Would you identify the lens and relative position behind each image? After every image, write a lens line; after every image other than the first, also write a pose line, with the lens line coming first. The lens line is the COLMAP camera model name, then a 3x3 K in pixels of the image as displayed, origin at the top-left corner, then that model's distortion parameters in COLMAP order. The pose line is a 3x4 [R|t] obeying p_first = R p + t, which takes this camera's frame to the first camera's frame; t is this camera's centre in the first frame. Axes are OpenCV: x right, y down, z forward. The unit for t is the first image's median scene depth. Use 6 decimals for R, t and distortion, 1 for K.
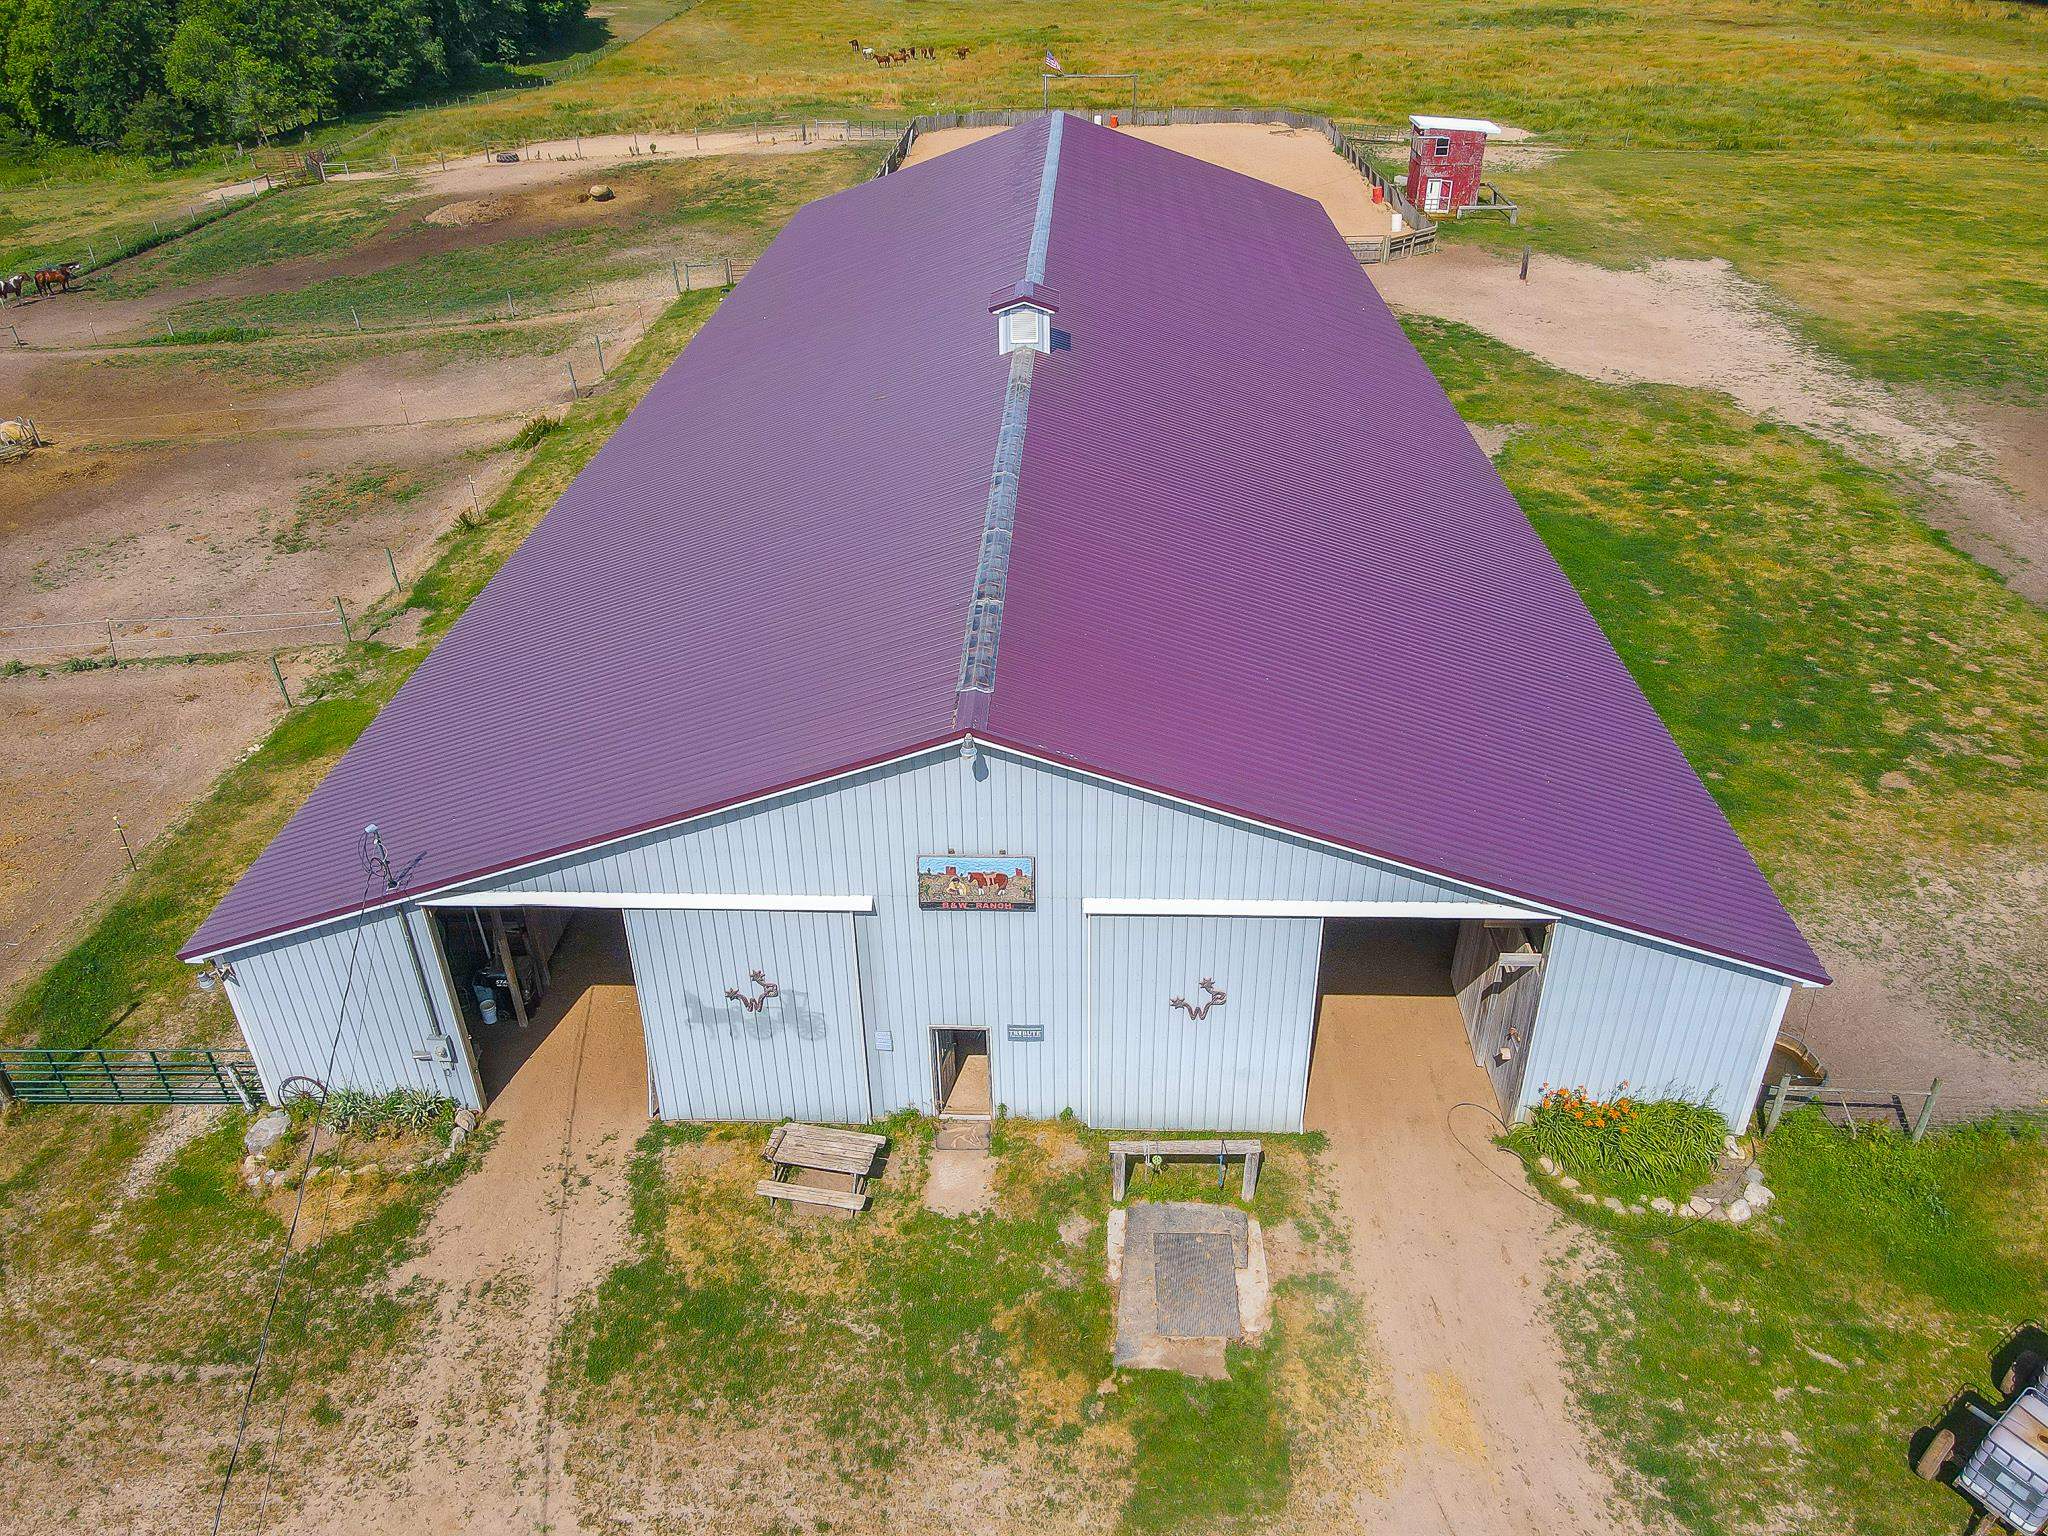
lens RADIAL K [[1424.2, 0, 1024.2], [0, 1424.2, 765.2], [0, 0, 1]] dist [0.023604, -0.007530]
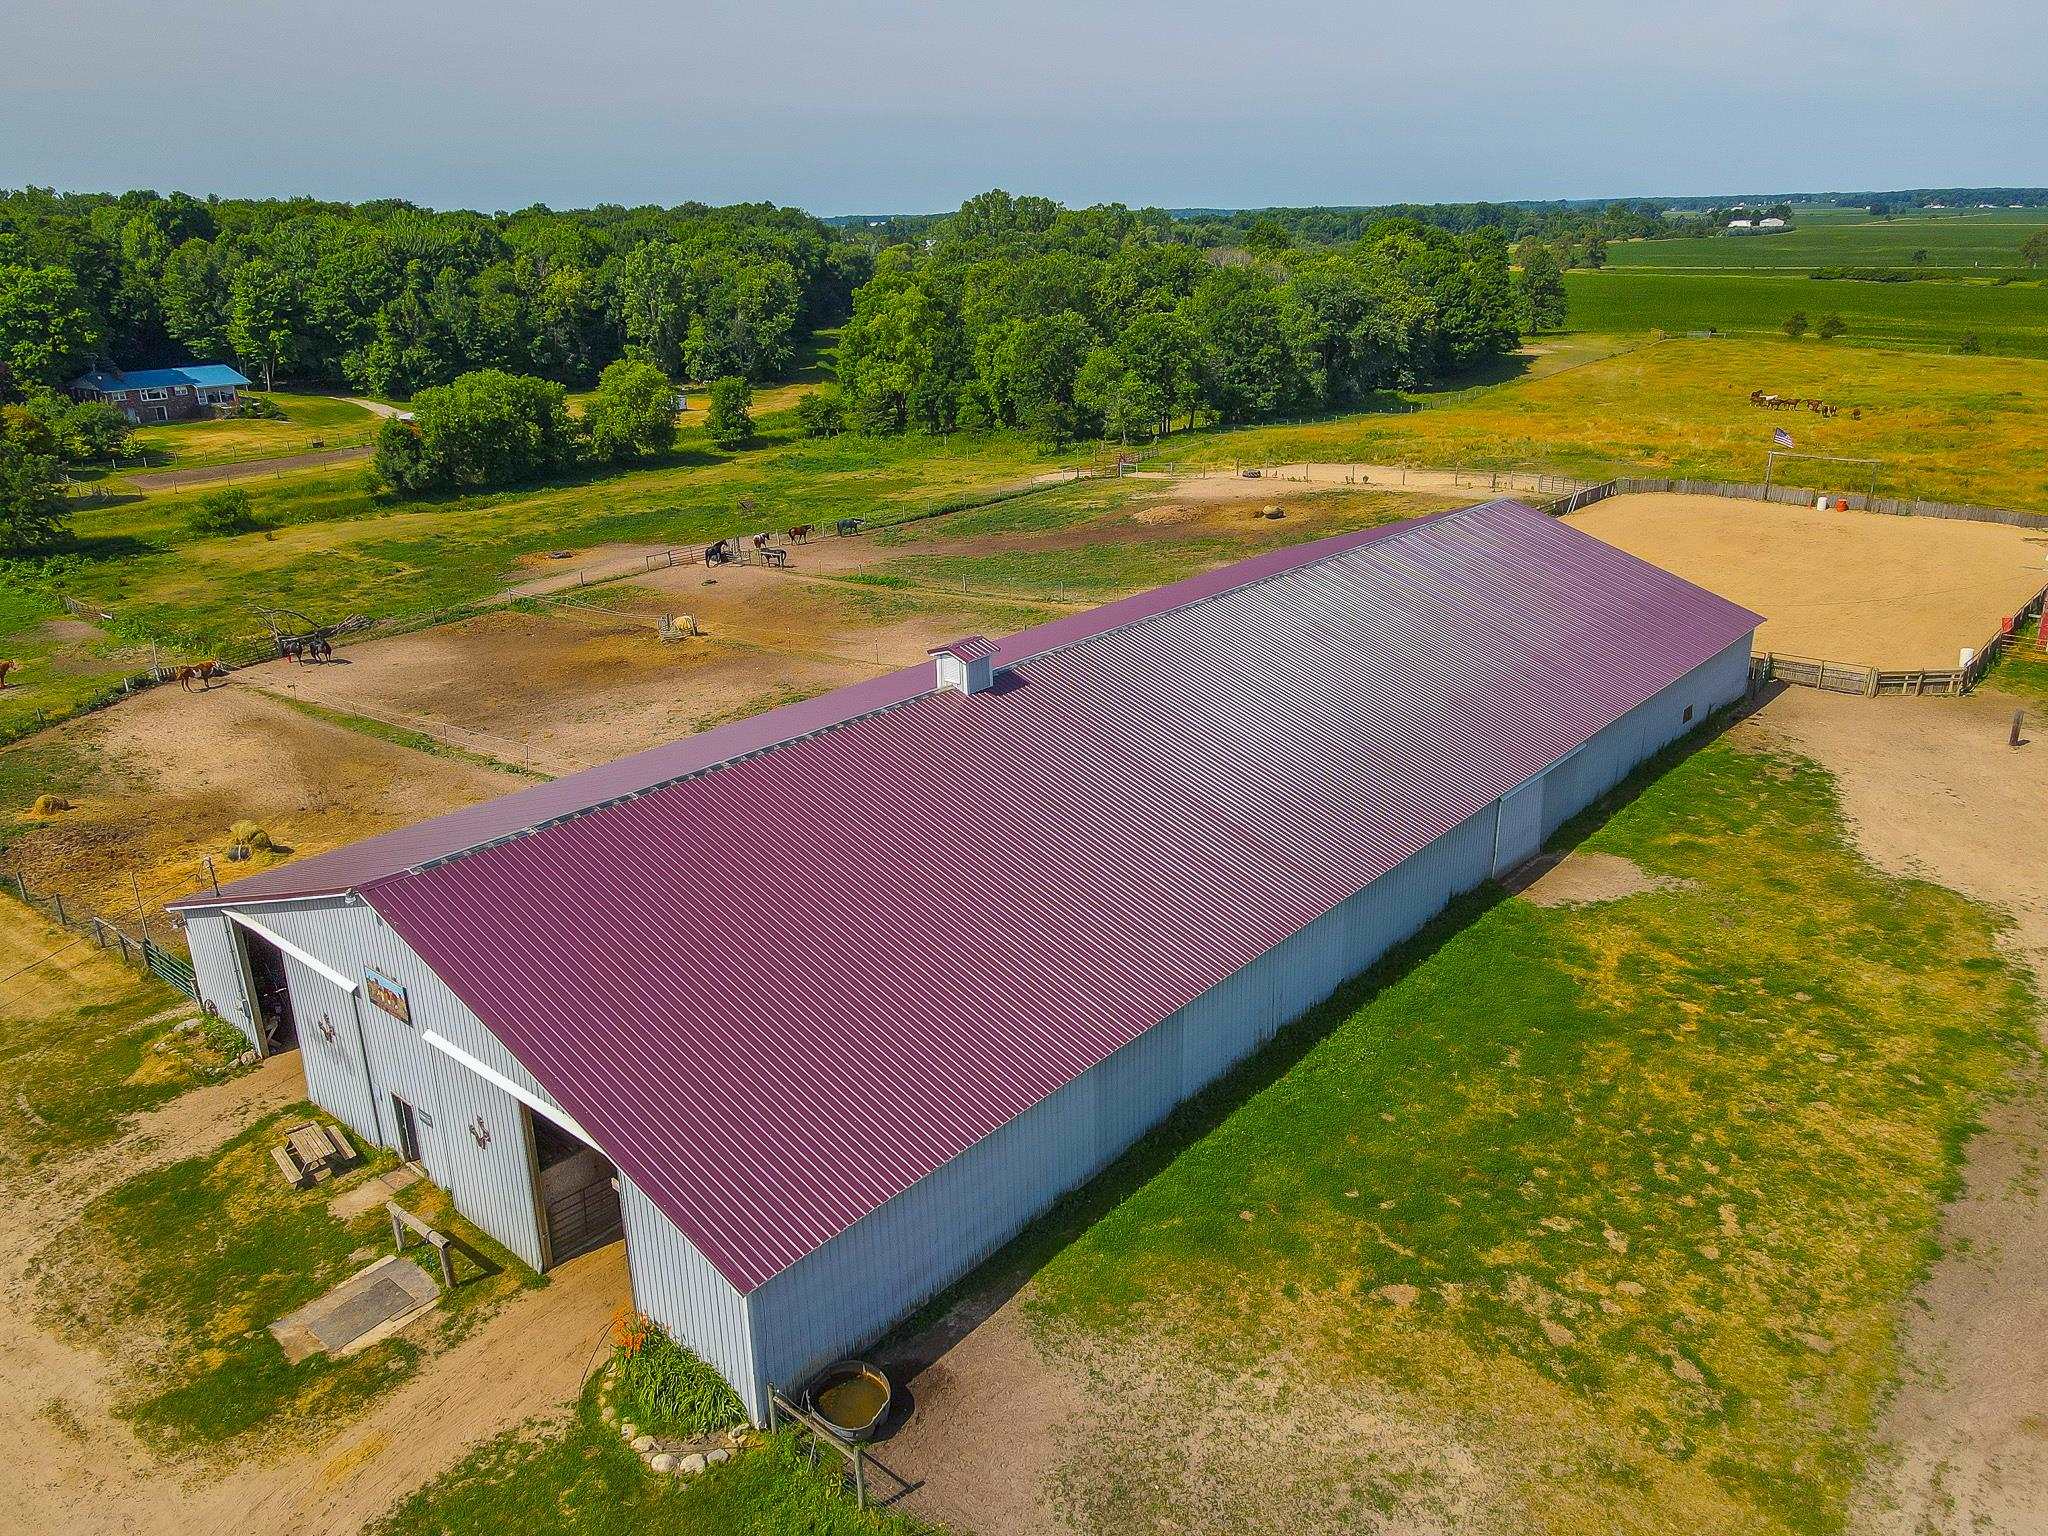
lens RADIAL K [[1424.2, 0, 1016.8], [0, 1424.2, 769.6], [0, 0, 1]] dist [0.023604, -0.007530]
pose [[0.798632, 0.222474, -0.559189, 0.565149], [-0.323648, 0.942132, -0.087405, -0.098561], [0.507384, 0.250785, 0.824420, 0.012131]]
